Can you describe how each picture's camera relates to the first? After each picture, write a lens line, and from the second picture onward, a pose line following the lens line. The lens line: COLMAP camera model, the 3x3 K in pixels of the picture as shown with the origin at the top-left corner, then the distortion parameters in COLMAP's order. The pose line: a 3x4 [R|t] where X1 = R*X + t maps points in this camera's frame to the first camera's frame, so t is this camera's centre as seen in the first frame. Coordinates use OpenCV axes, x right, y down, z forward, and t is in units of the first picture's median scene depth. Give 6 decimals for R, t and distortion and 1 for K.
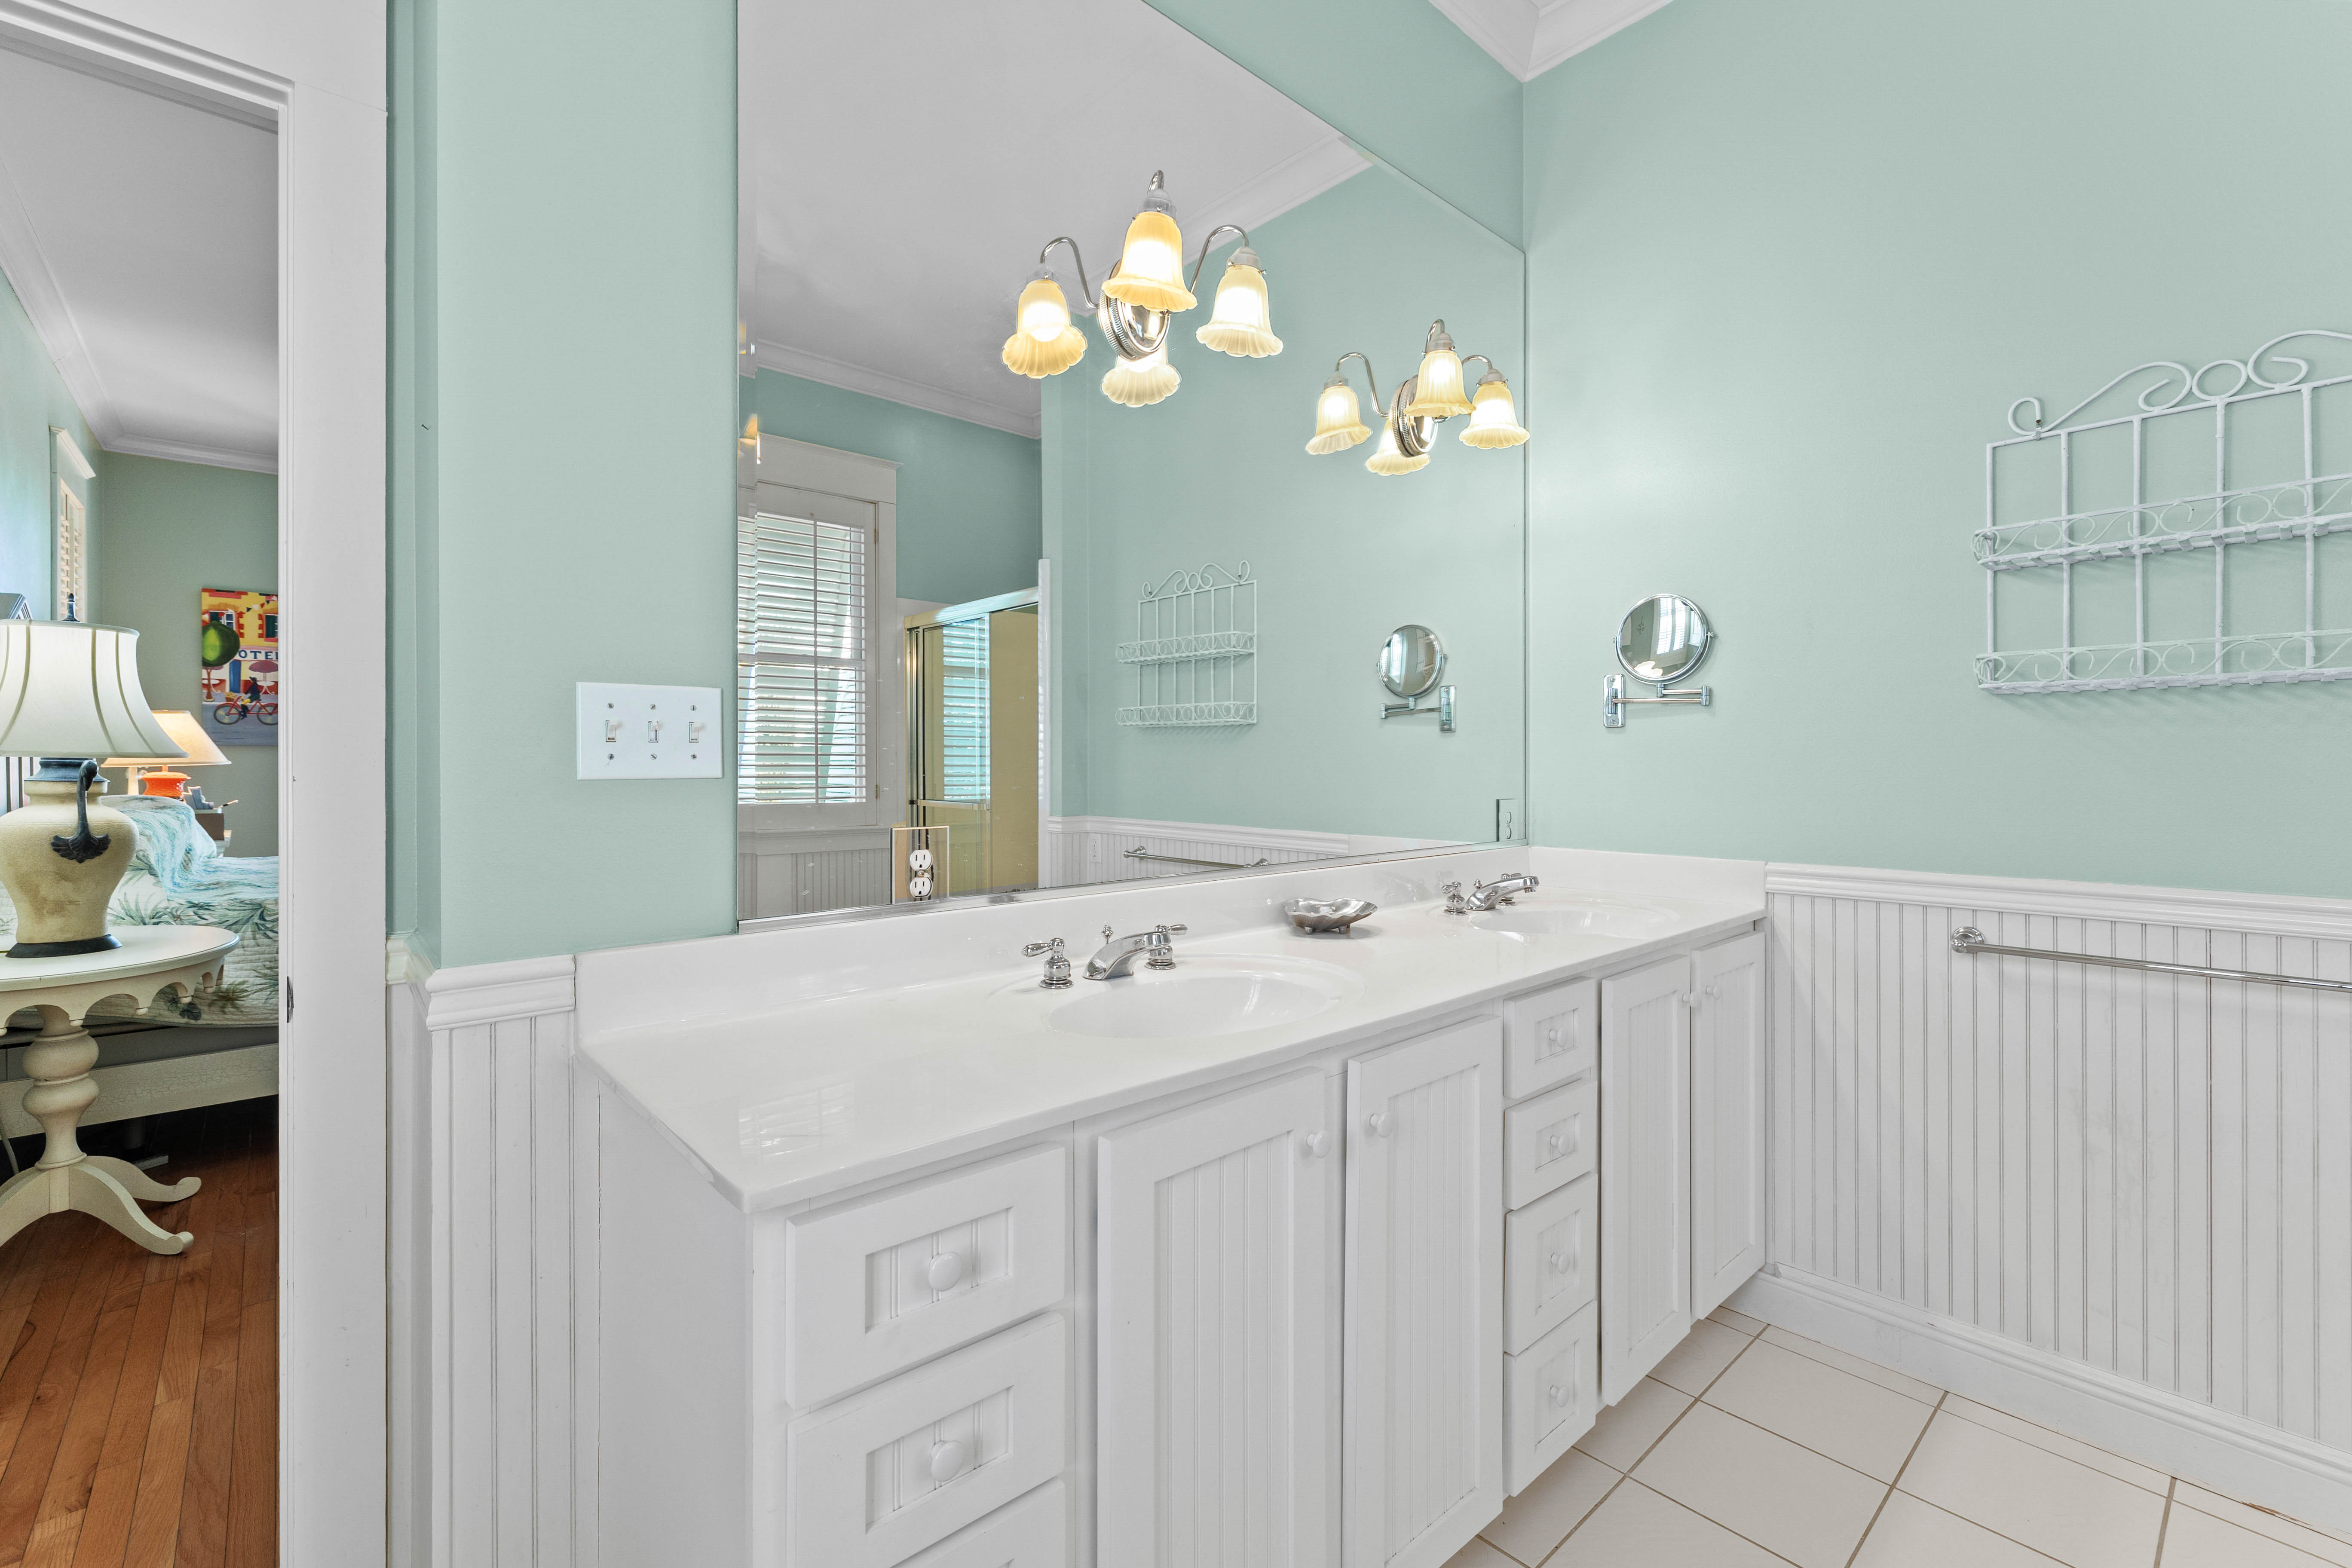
lens RADIAL K [[999.2, 0, 1163.7], [0, 999.2, 762.9], [0, 0, 1]] dist [0.001935, 0.000007]
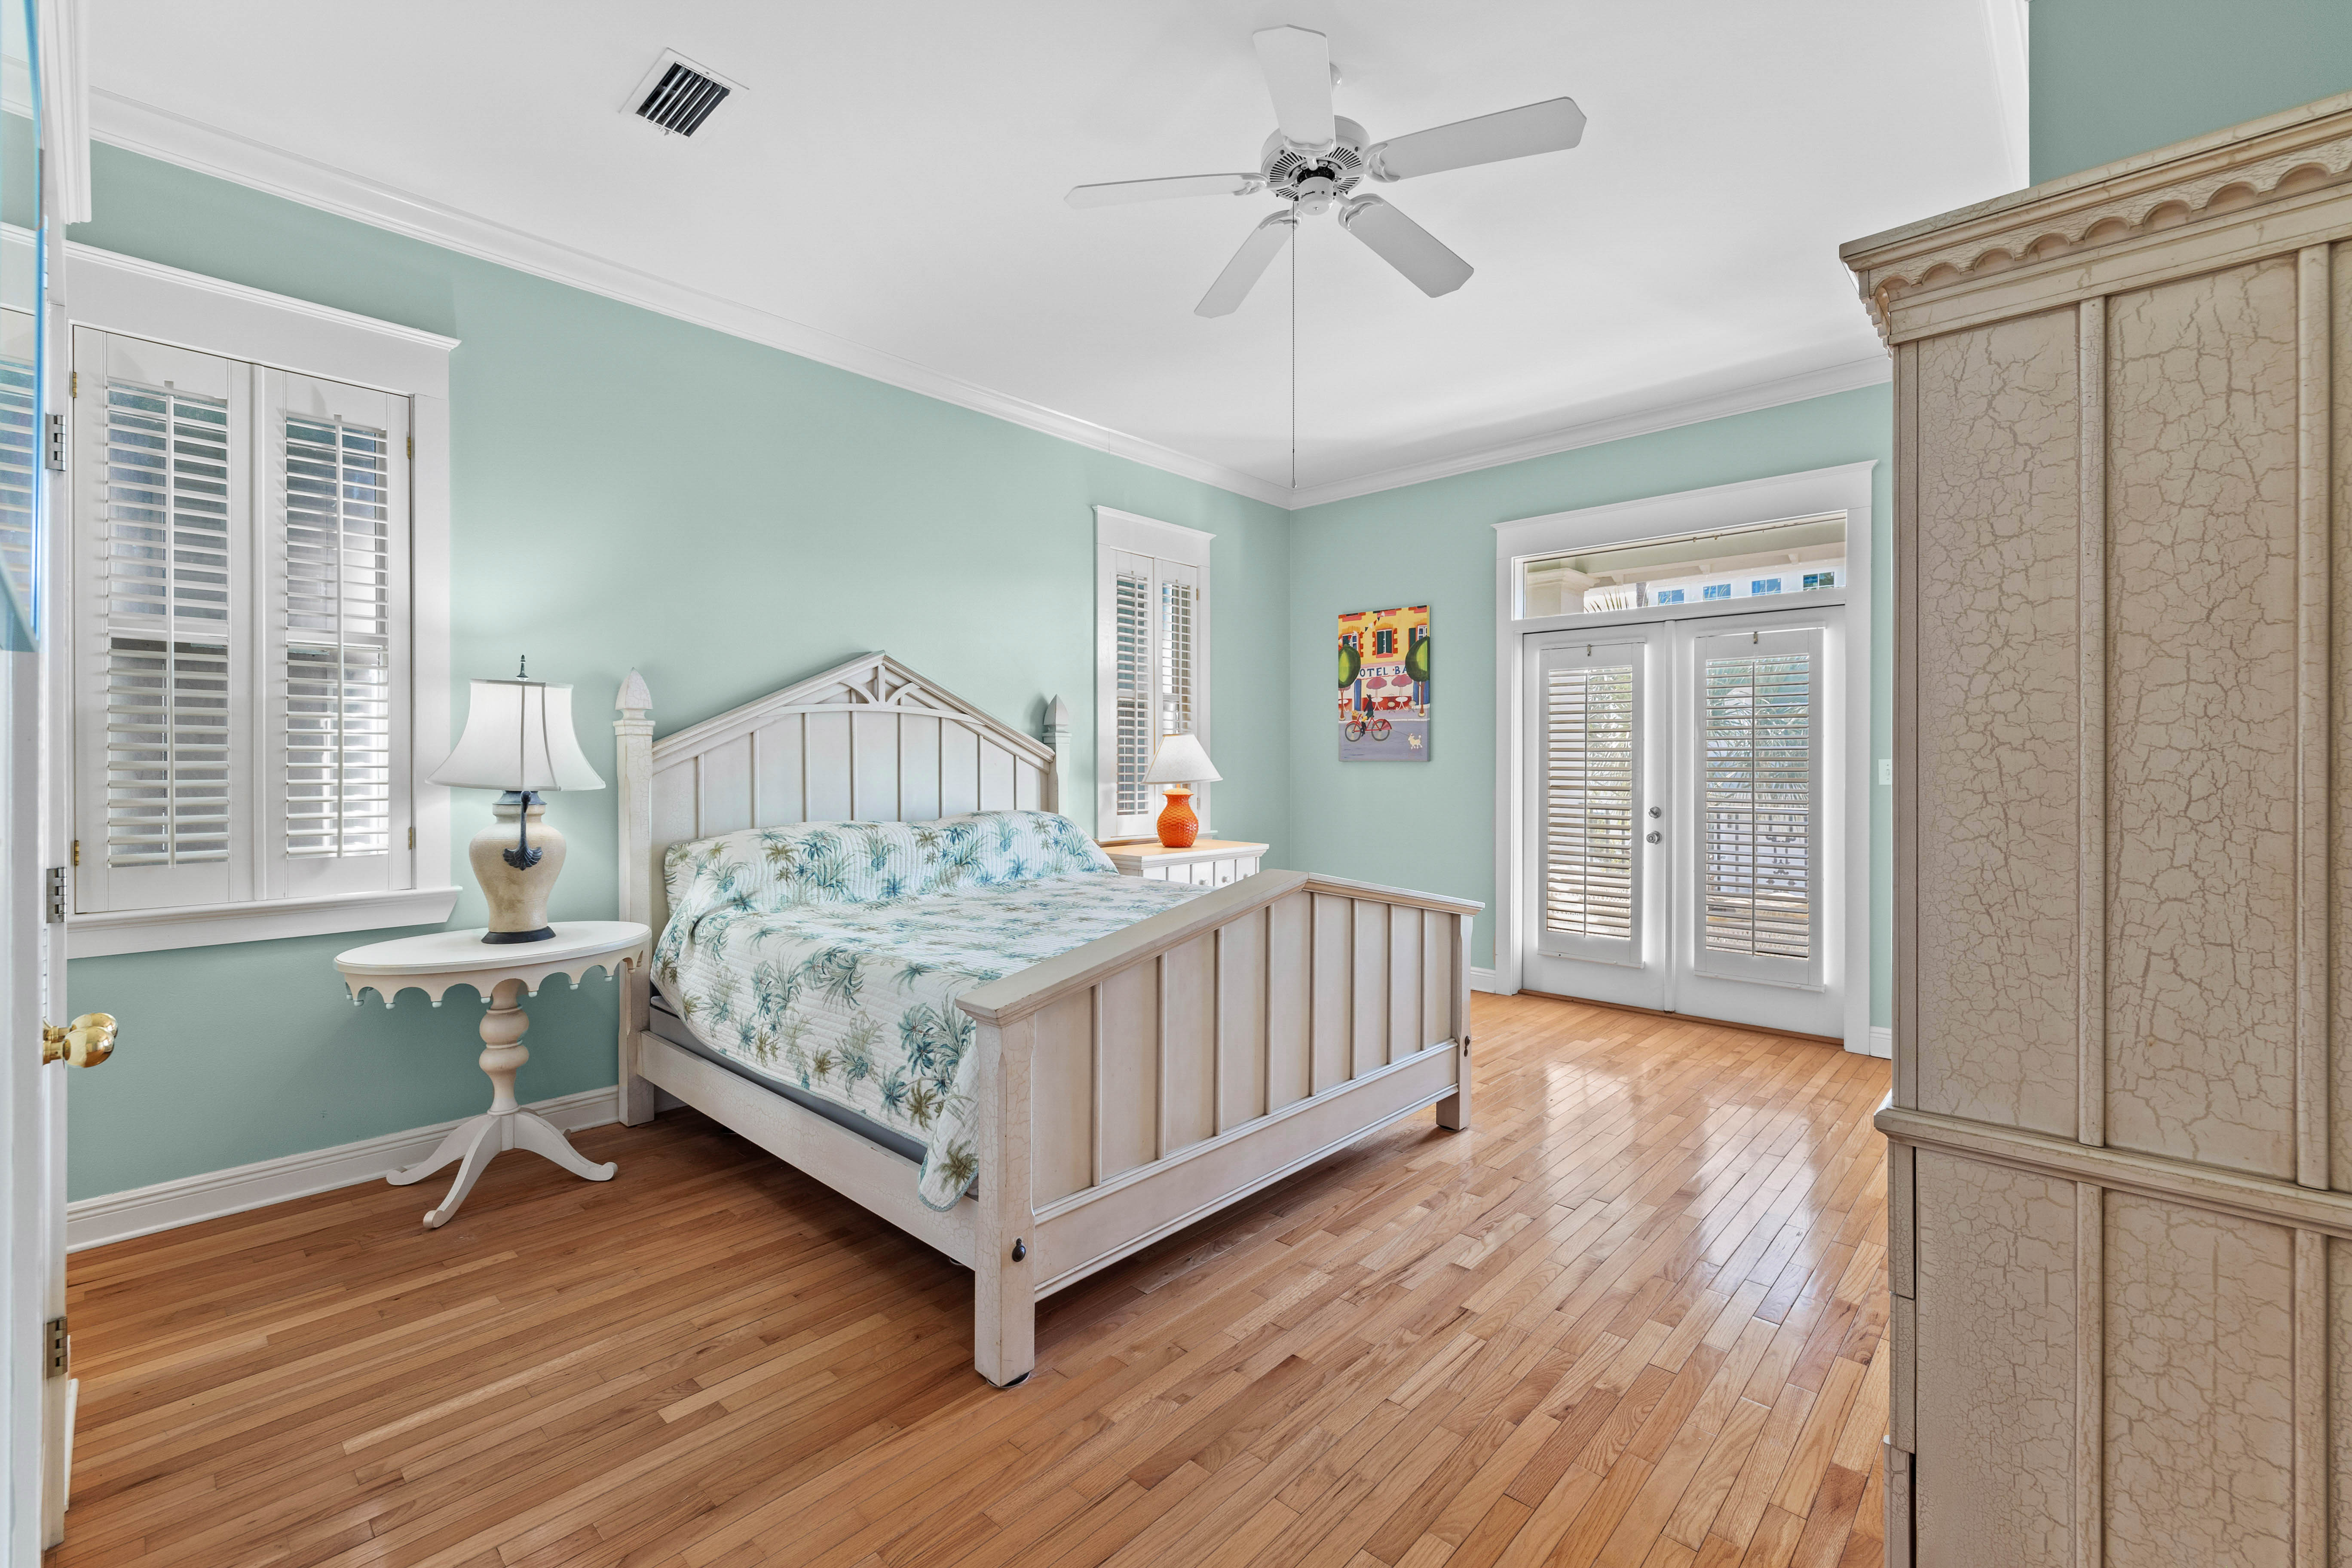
lens RADIAL K [[999.2, 0, 1163.7], [0, 999.2, 762.9], [0, 0, 1]] dist [0.001935, 0.000007]
pose [[0.097197, 0.002068, -0.995263, 0.086941], [-0.005699, 0.999983, 0.001521, -0.016112], [0.995249, 0.005524, 0.097207, 0.692978]]
